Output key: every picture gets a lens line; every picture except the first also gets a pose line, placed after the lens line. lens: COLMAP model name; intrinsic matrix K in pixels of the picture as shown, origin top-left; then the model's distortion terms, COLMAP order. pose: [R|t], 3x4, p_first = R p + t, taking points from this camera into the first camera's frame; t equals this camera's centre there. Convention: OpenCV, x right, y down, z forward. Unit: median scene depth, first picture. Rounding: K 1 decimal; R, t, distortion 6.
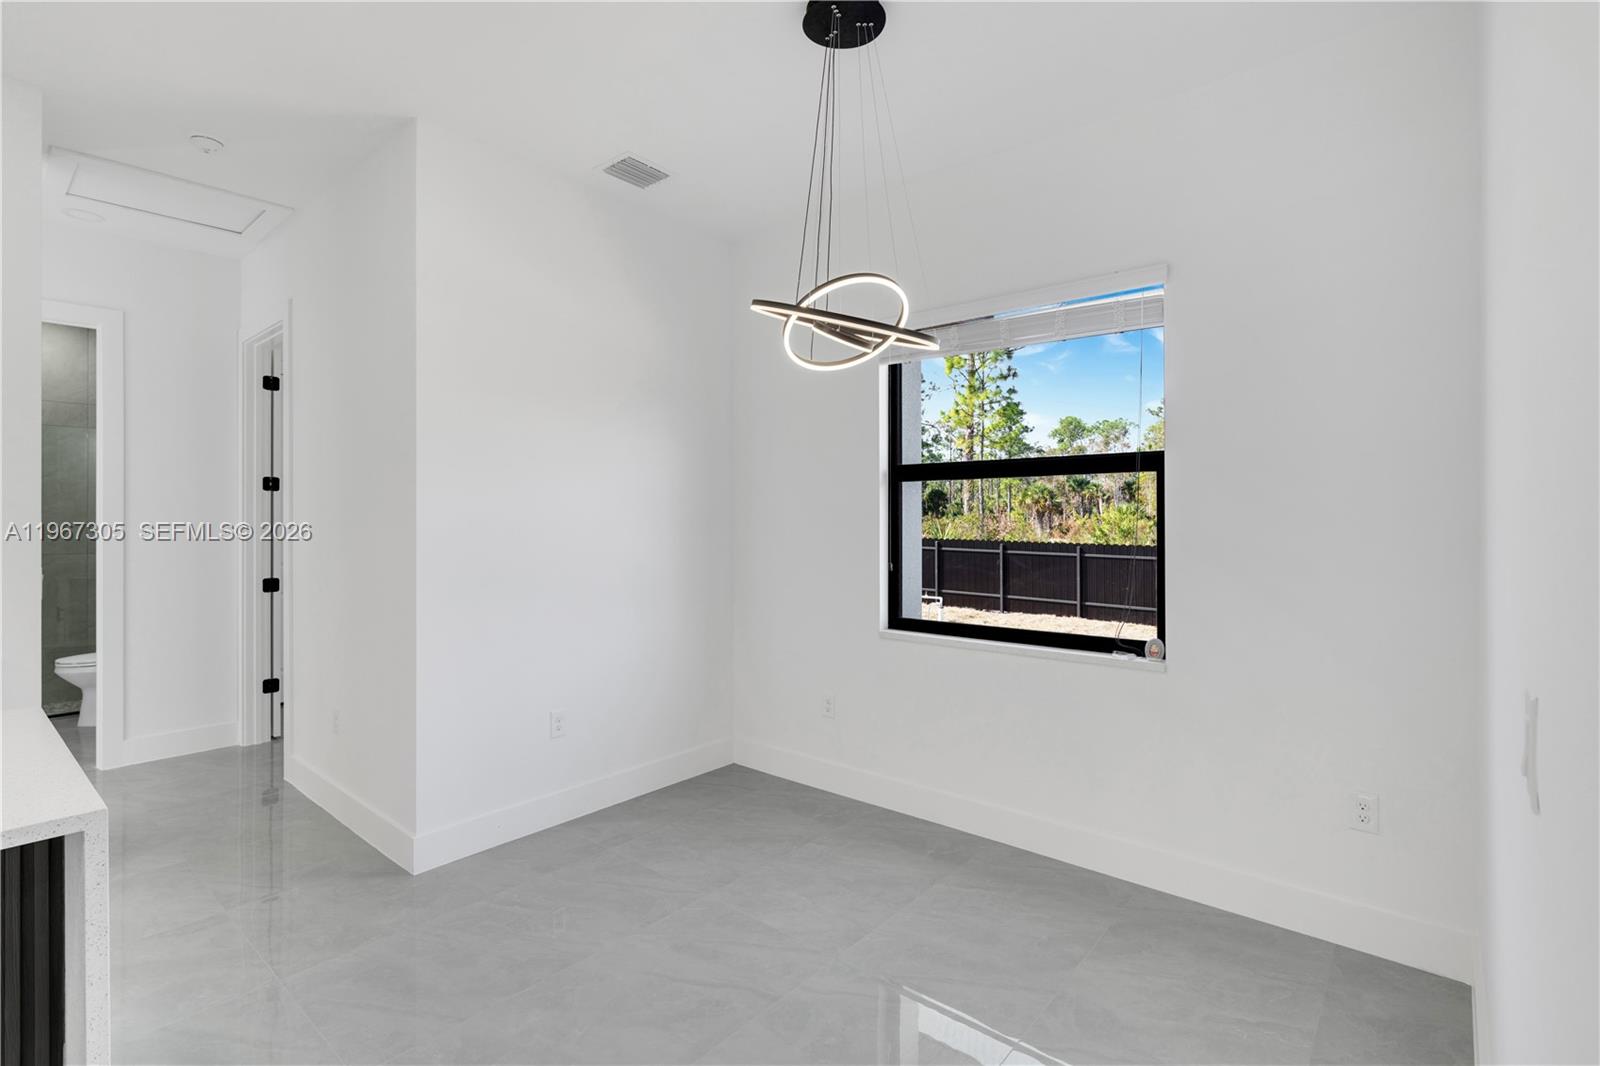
lens RADIAL K [[728.7, 0, 799.2], [0, 728.7, 523.4], [0, 0, 1]] dist [0.000038, 0.000104]
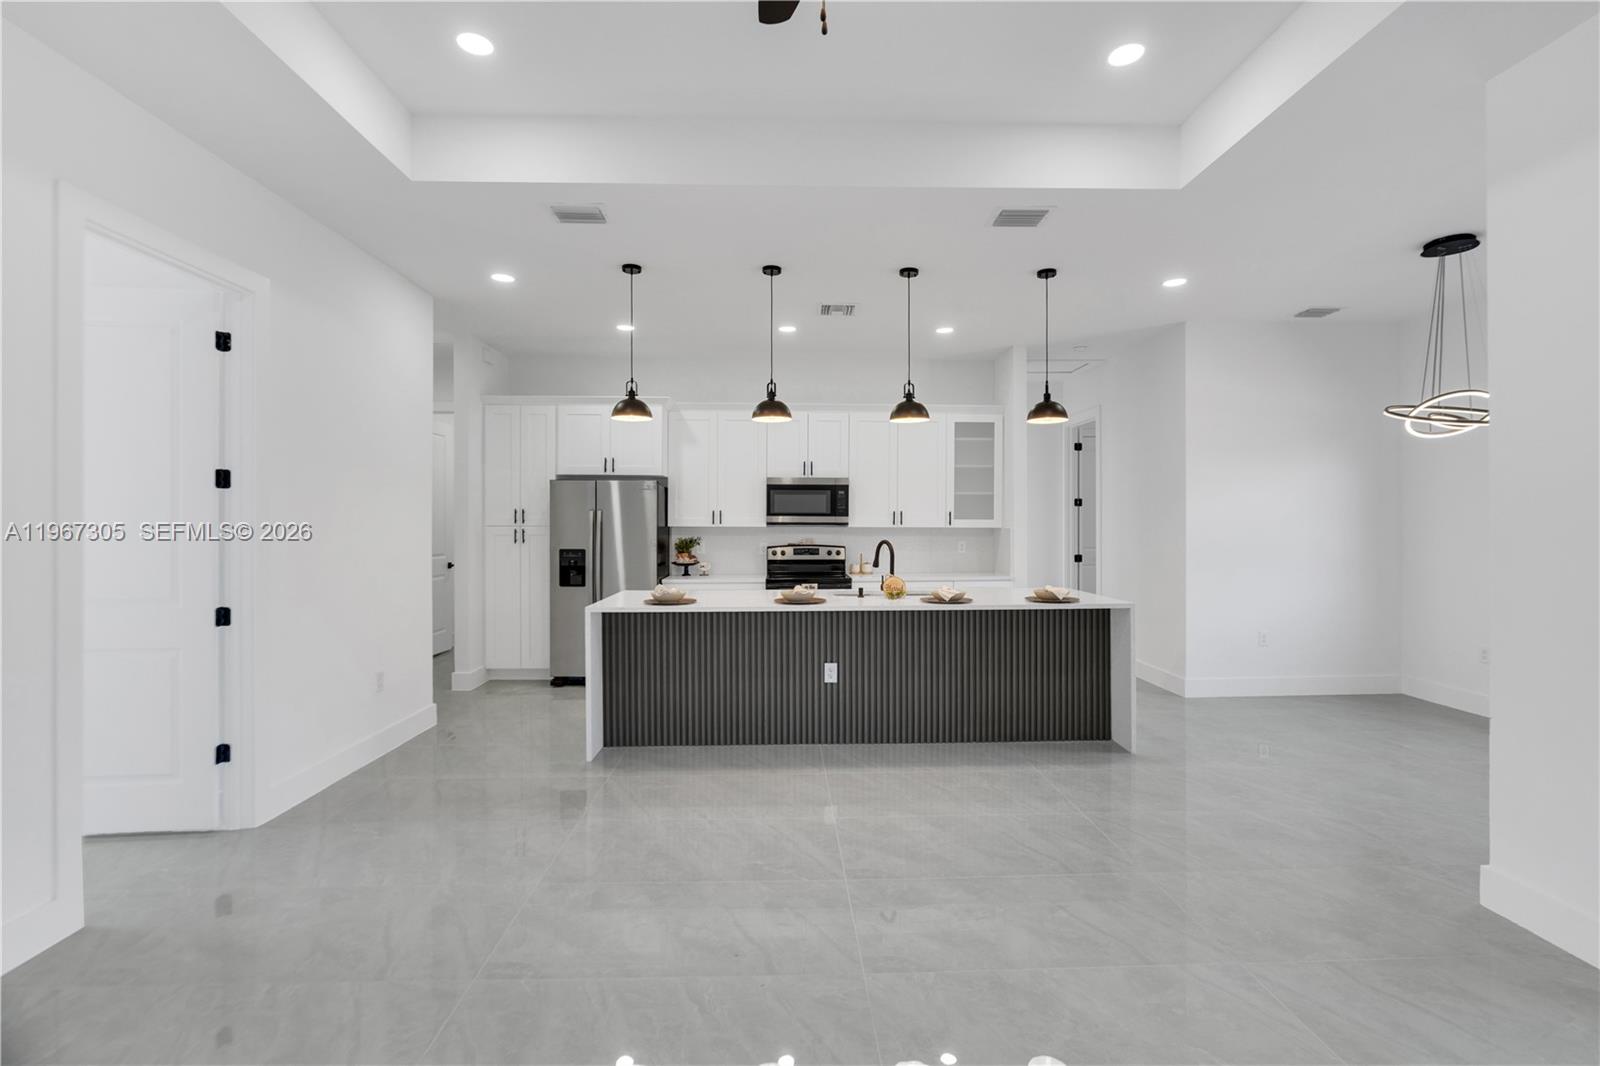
lens RADIAL K [[728.7, 0, 799.2], [0, 728.7, 523.4], [0, 0, 1]] dist [0.000038, 0.000104]
pose [[0.651918, -0.000264, -0.758289, 0.267079], [0.003945, 0.999988, 0.003043, -0.015407], [0.758279, -0.004975, 0.651911, -0.972981]]
